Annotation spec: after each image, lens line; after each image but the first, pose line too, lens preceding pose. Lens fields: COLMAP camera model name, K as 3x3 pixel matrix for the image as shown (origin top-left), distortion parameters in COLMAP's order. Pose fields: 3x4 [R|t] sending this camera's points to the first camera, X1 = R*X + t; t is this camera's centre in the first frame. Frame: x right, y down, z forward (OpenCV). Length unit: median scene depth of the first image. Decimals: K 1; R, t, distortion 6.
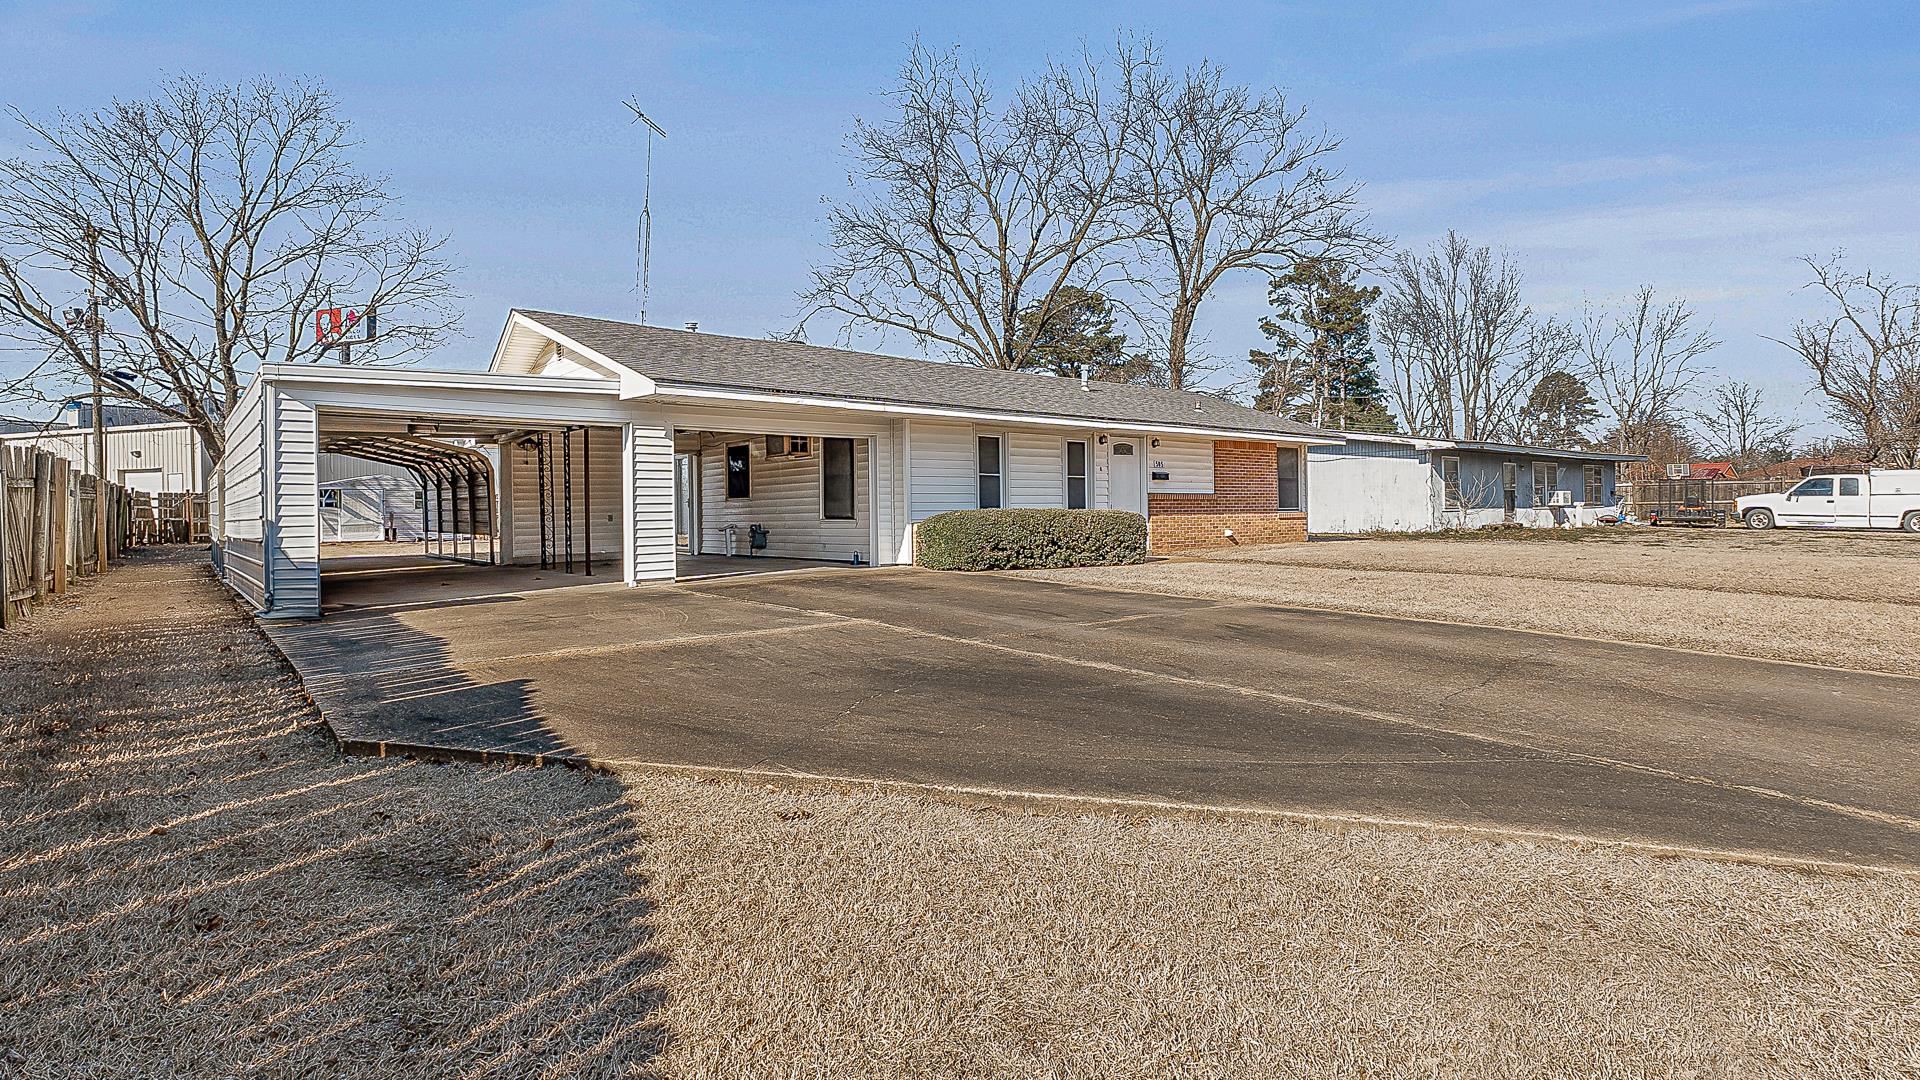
lens RADIAL K [[827.0, 0, 961.4], [0, 827.0, 509.3], [0, 0, 1]] dist [-0.000244, -0.000094]
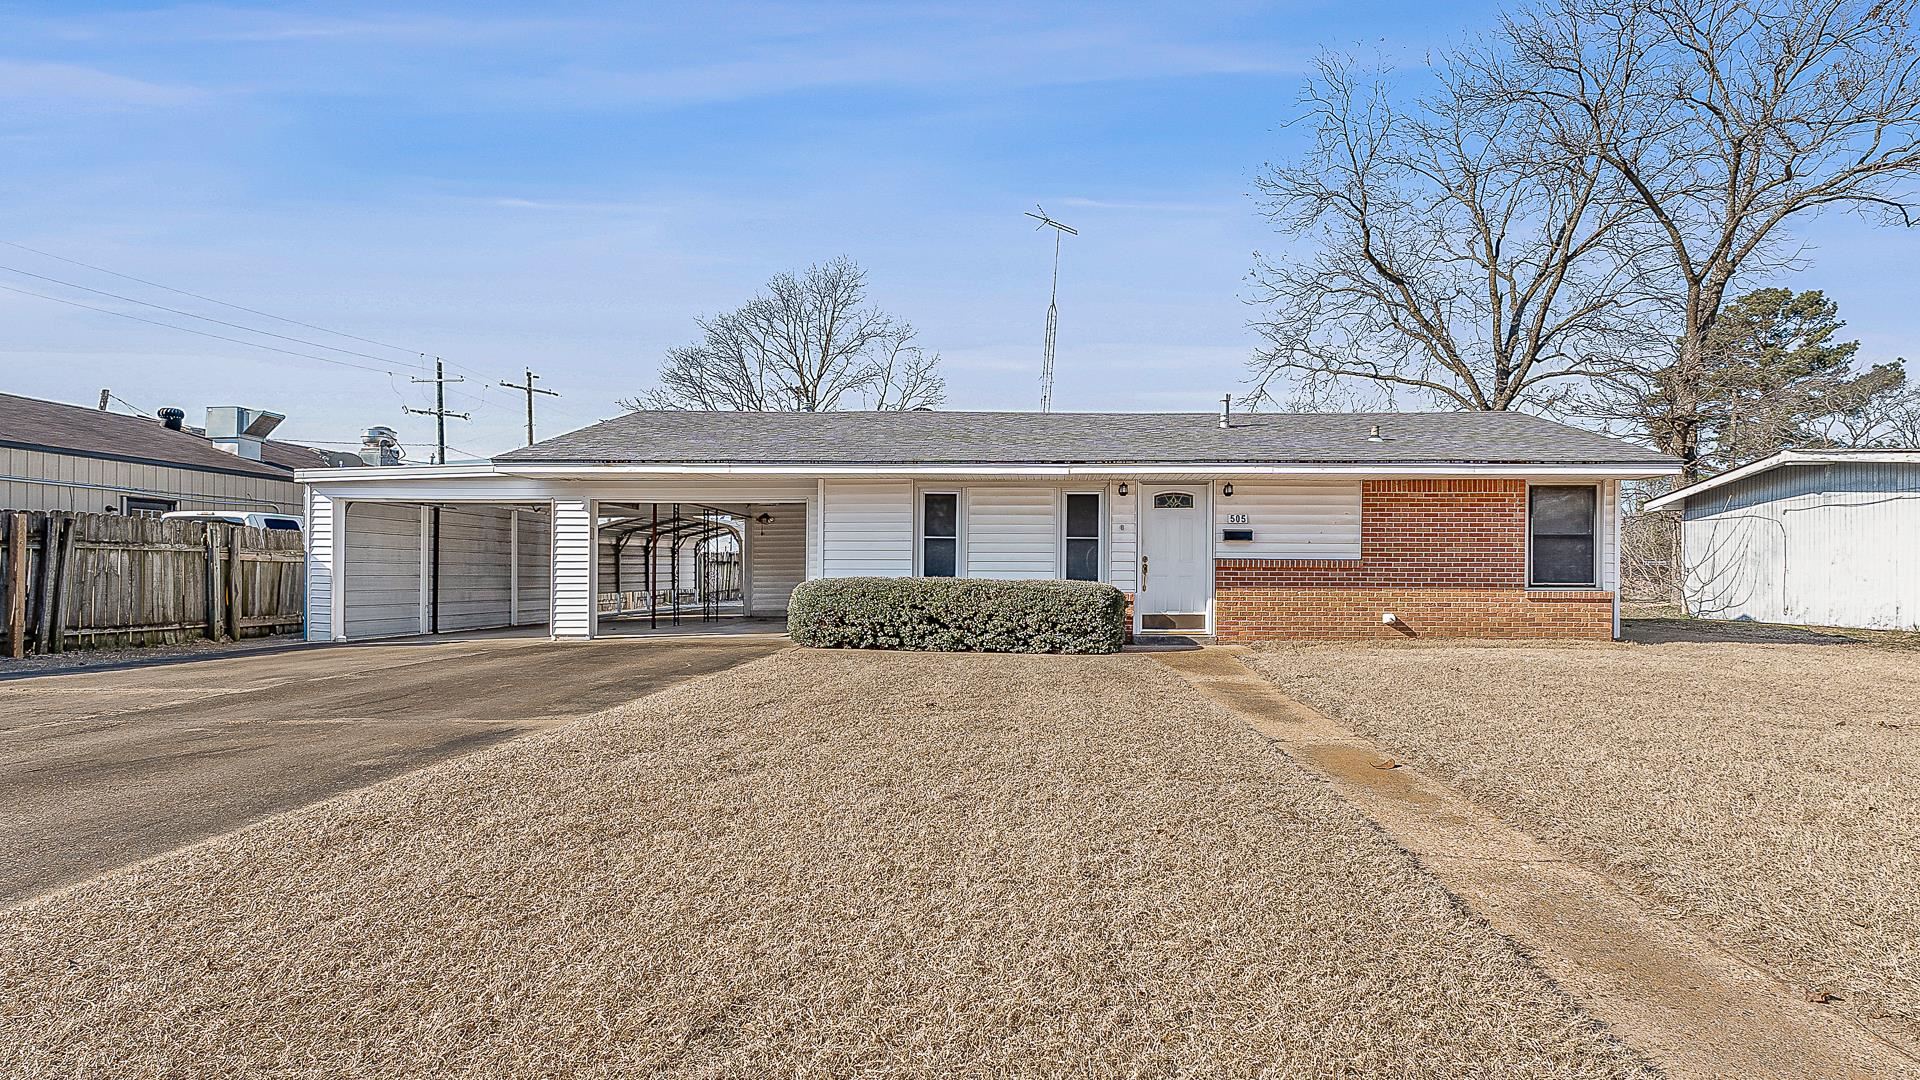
lens RADIAL K [[770.0, 0, 1036.2], [0, 770.0, 573.9], [0, 0, 1]] dist [-0.004053, -0.000369]
pose [[0.794439, 0.010922, -0.607246, 0.534808], [-0.010756, 0.999934, 0.003914, -0.007510], [0.607249, 0.003422, 0.794504, 0.376189]]
